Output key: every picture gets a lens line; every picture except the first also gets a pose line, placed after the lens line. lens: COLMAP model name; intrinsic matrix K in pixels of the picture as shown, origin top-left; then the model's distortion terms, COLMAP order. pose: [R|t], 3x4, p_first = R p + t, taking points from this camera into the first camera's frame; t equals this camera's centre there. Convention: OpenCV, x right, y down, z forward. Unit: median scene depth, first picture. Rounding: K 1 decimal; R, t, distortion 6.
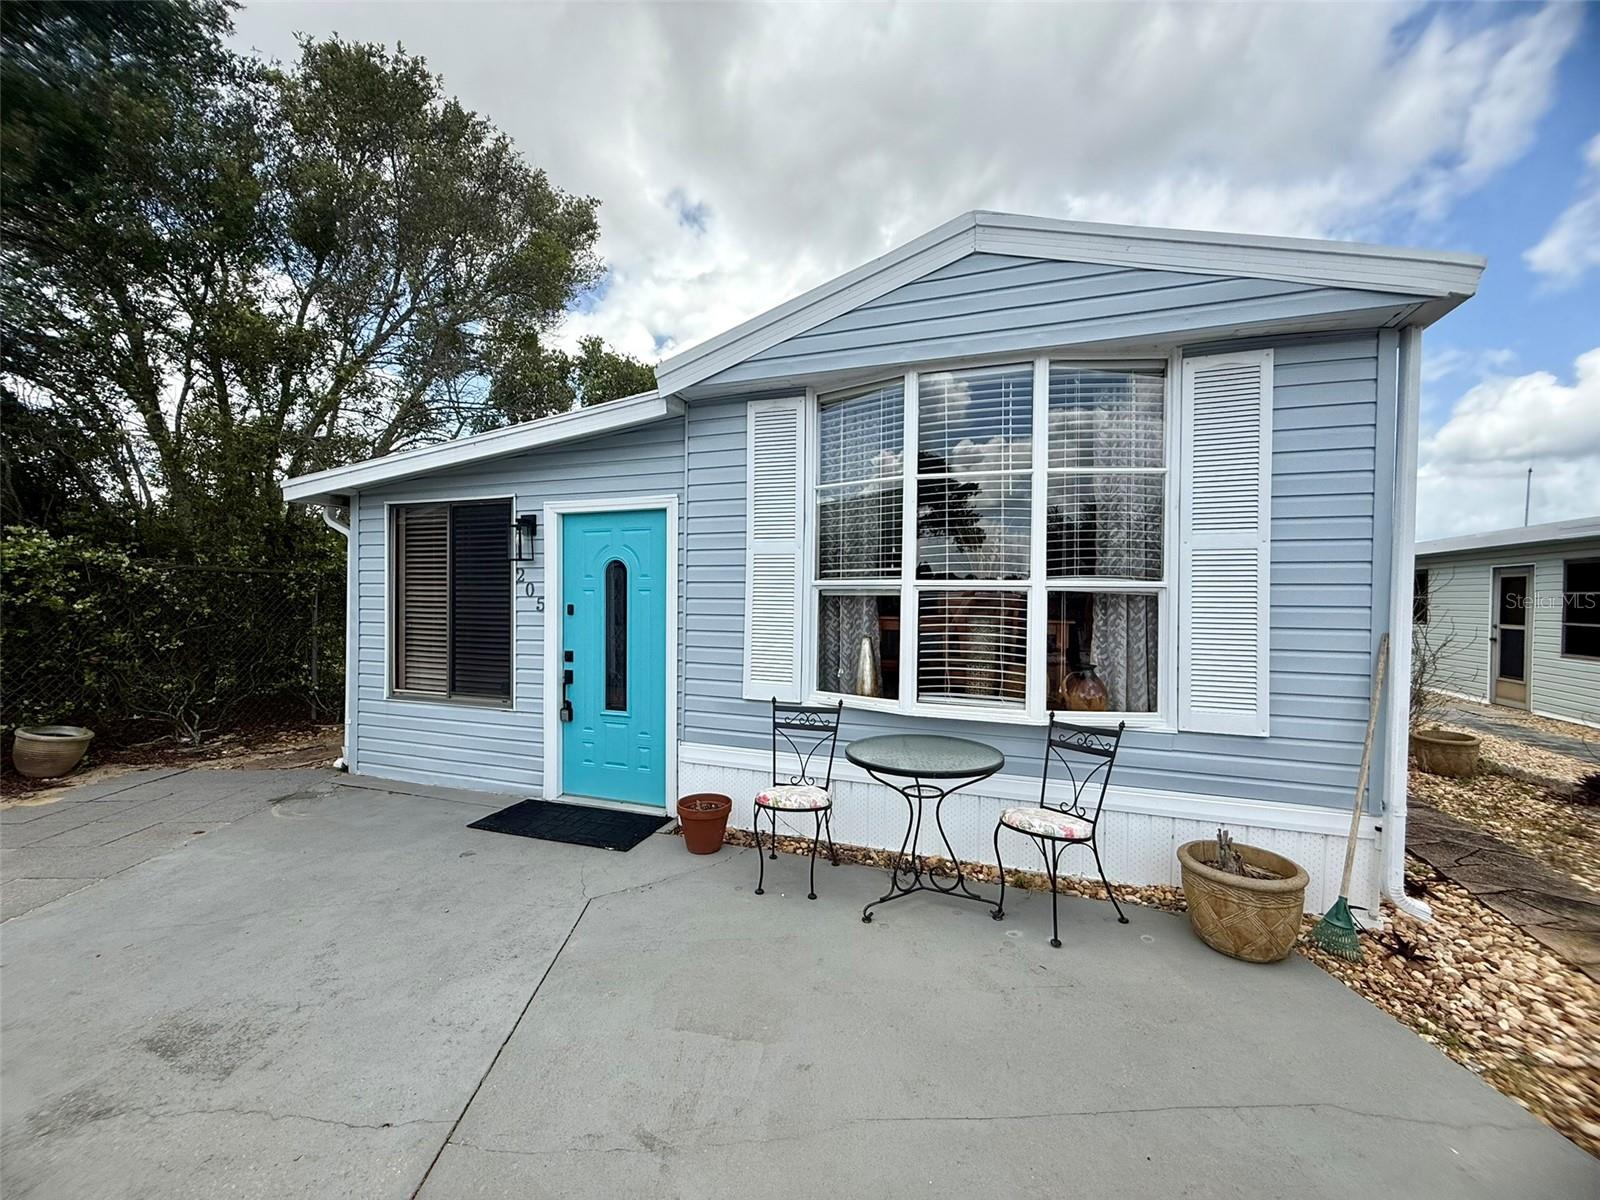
lens RADIAL K [[637.3, 0, 798.2], [0, 637.3, 603.3], [0, 0, 1]] dist [-0.000597, 0.000310]
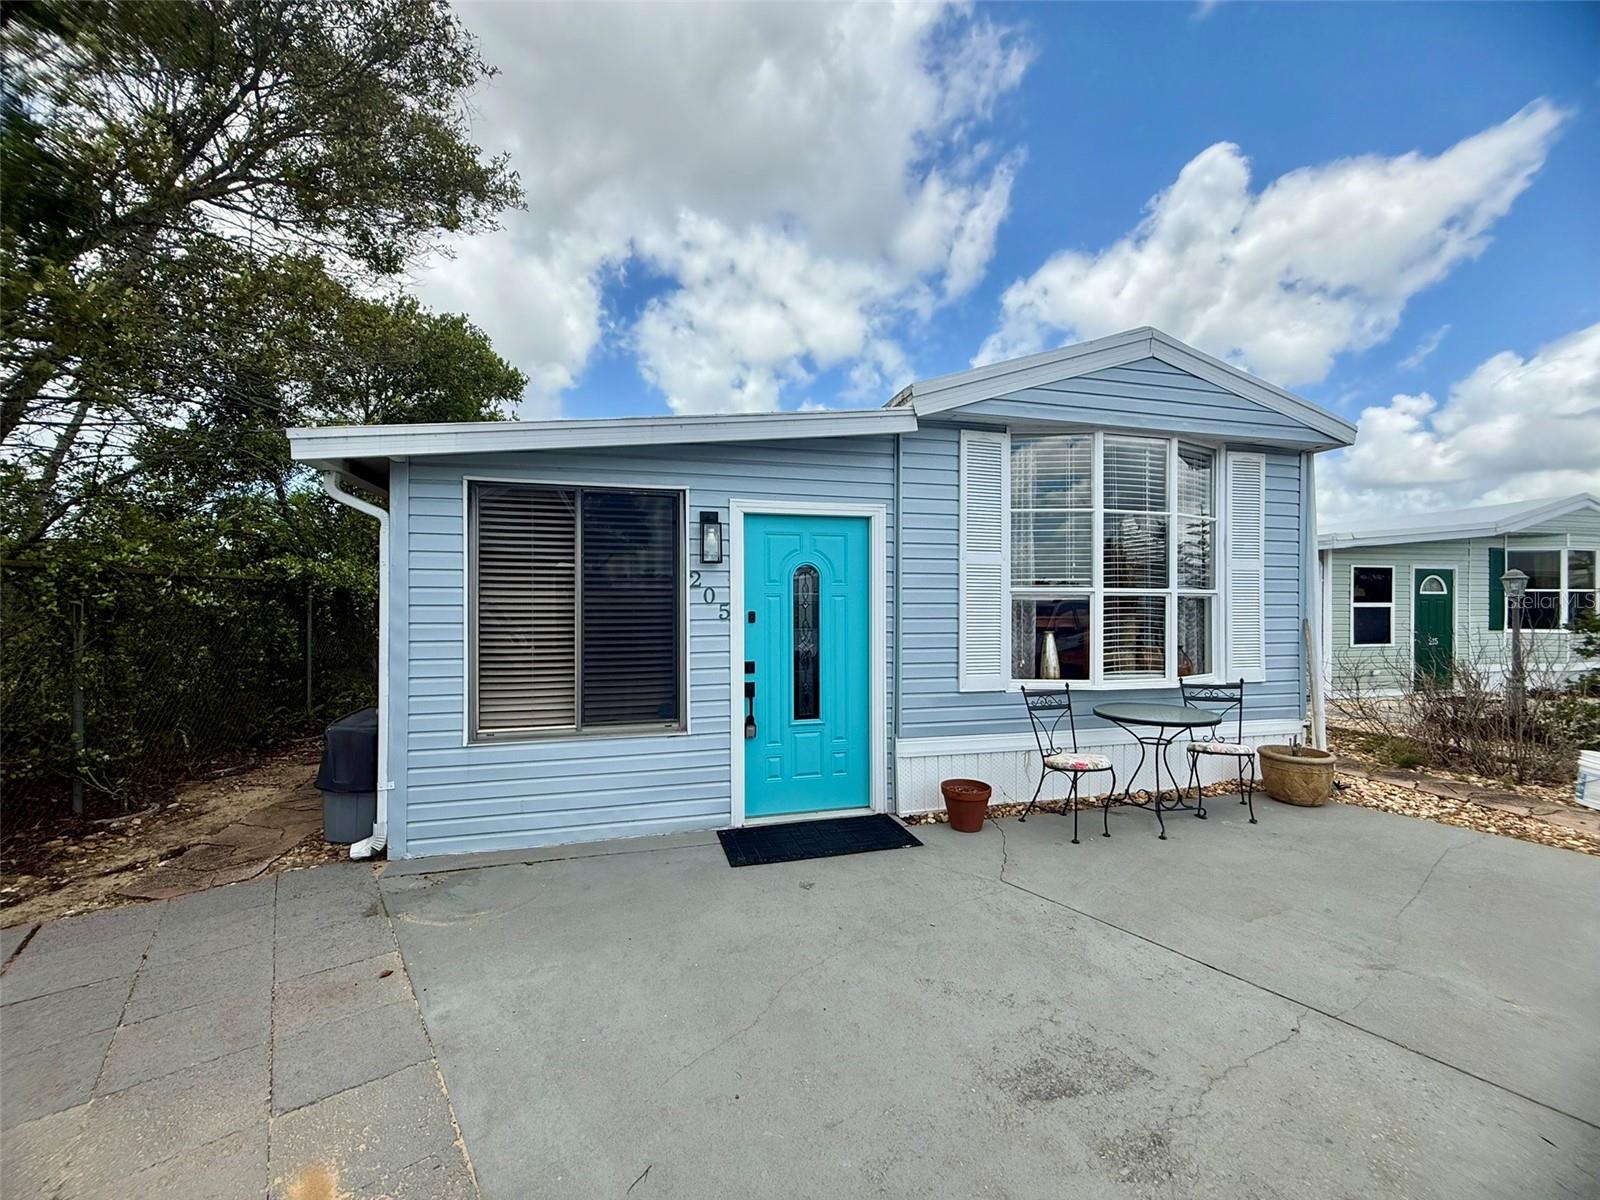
lens RADIAL K [[636.6, 0, 798.2], [0, 636.6, 600.8], [0, 0, 1]] dist [0.000059, 0.000155]
pose [[0.825655, -0.009293, 0.564099, -1.031222], [0.011104, 0.999938, 0.000222, -0.016556], [-0.564066, 0.006081, 0.825707, 0.245453]]
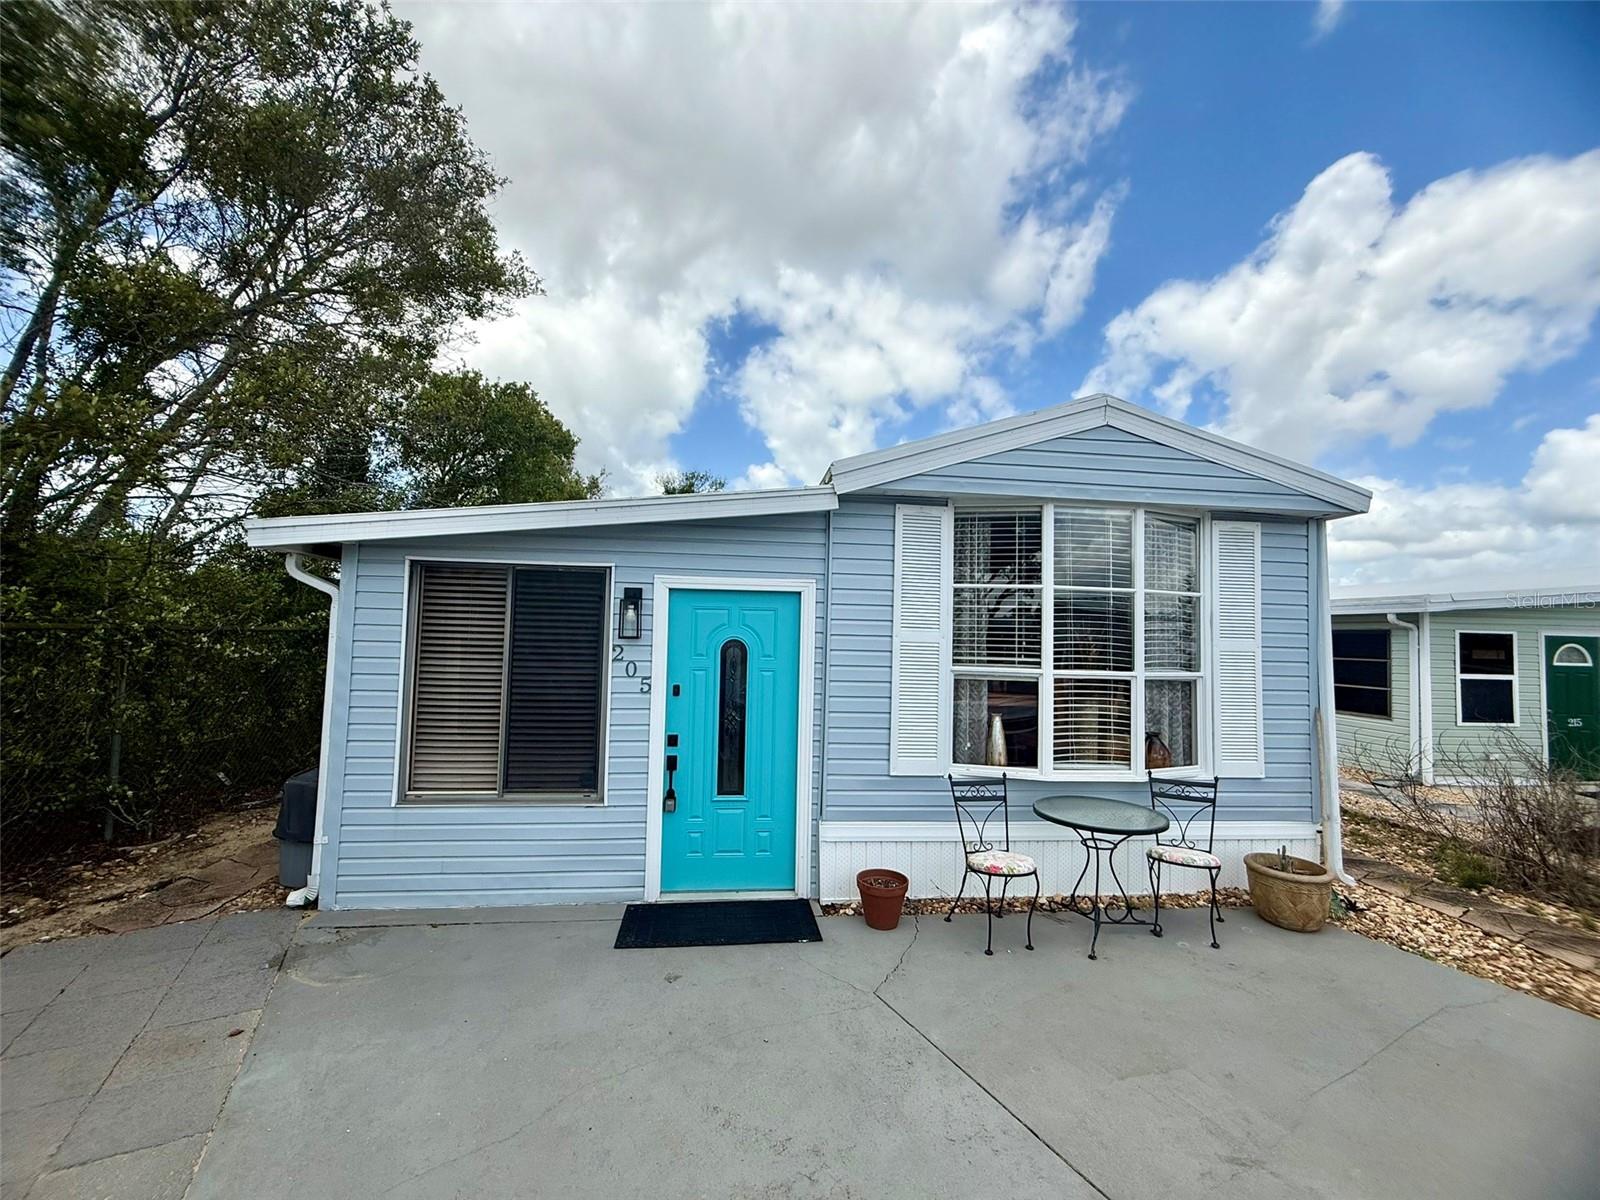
lens RADIAL K [[636.6, 0, 798.2], [0, 636.6, 600.8], [0, 0, 1]] dist [0.000059, 0.000155]
pose [[0.900463, 0.035786, 0.433458, -0.759716], [-0.013137, 0.998392, -0.055138, -0.090709], [-0.434735, 0.043955, 0.899485, 0.088555]]
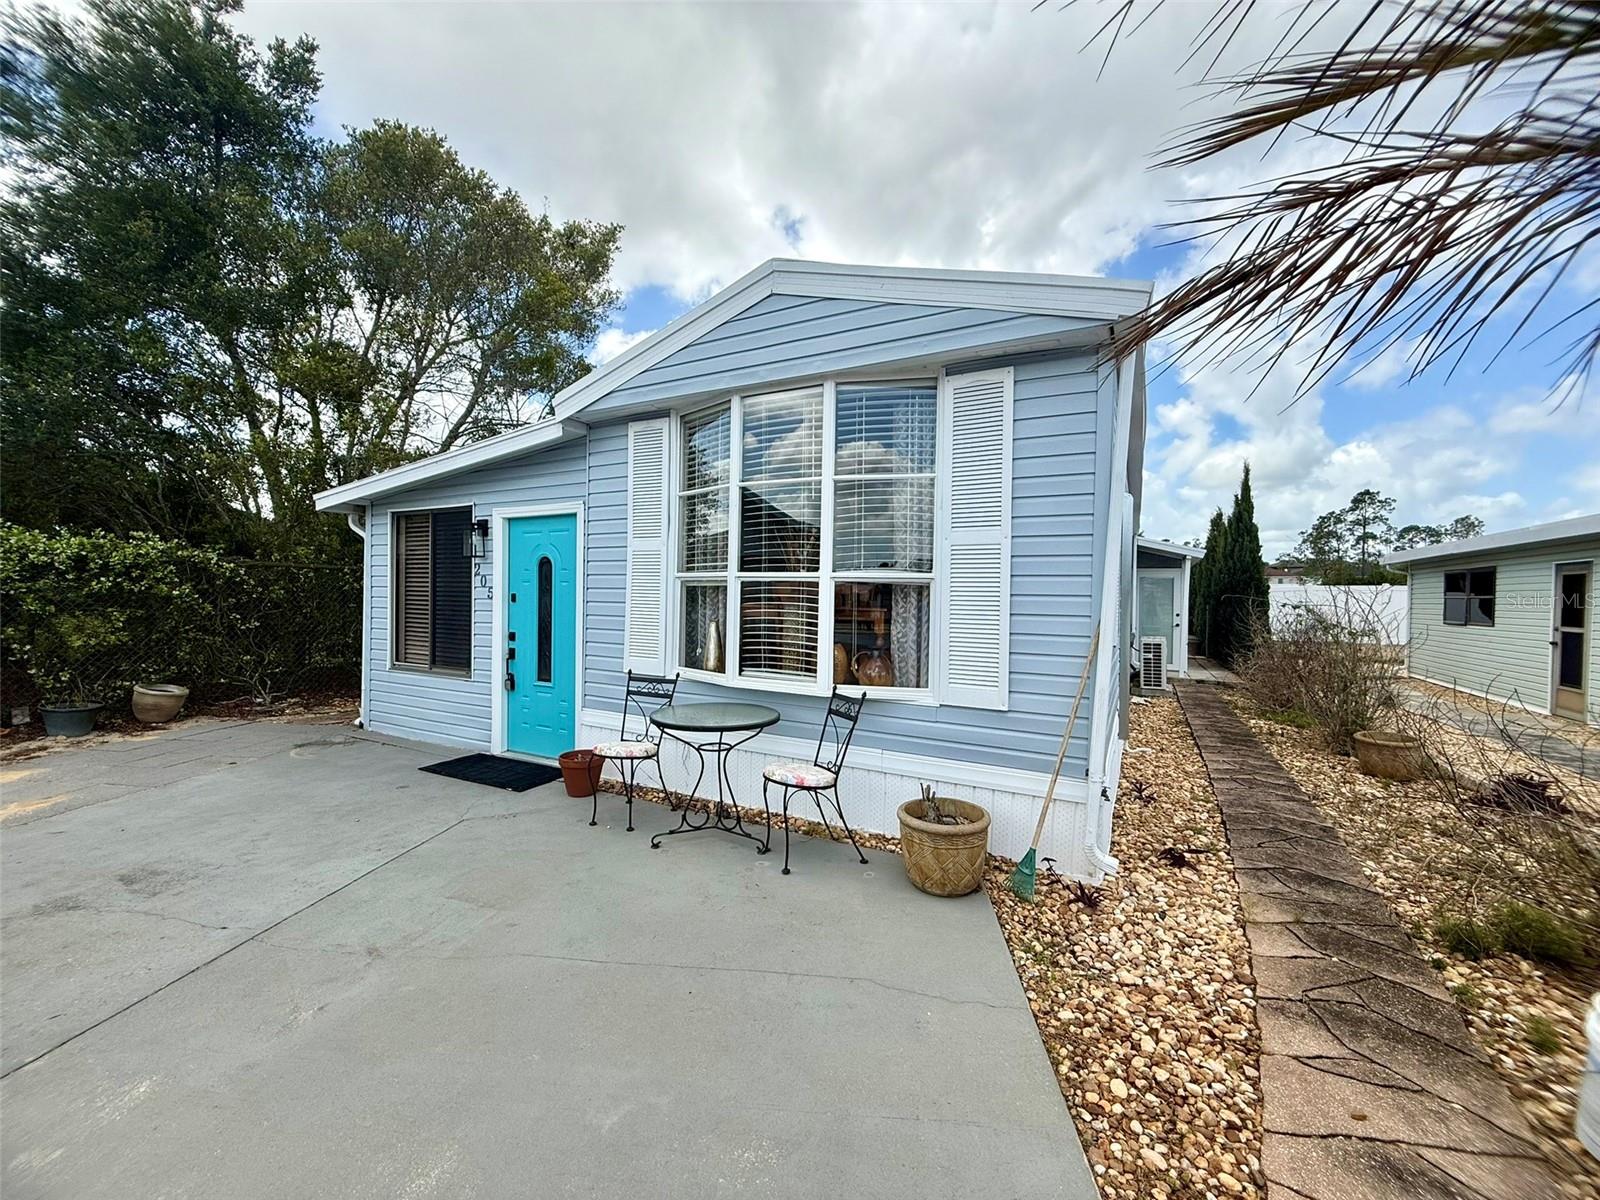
lens RADIAL K [[637.3, 0, 798.2], [0, 637.3, 603.3], [0, 0, 1]] dist [-0.000597, 0.000310]
pose [[0.988899, 0.008535, -0.148346, 0.443359], [-0.008139, 0.999962, 0.003279, 0.015350], [0.148368, -0.002035, 0.988930, -0.141150]]
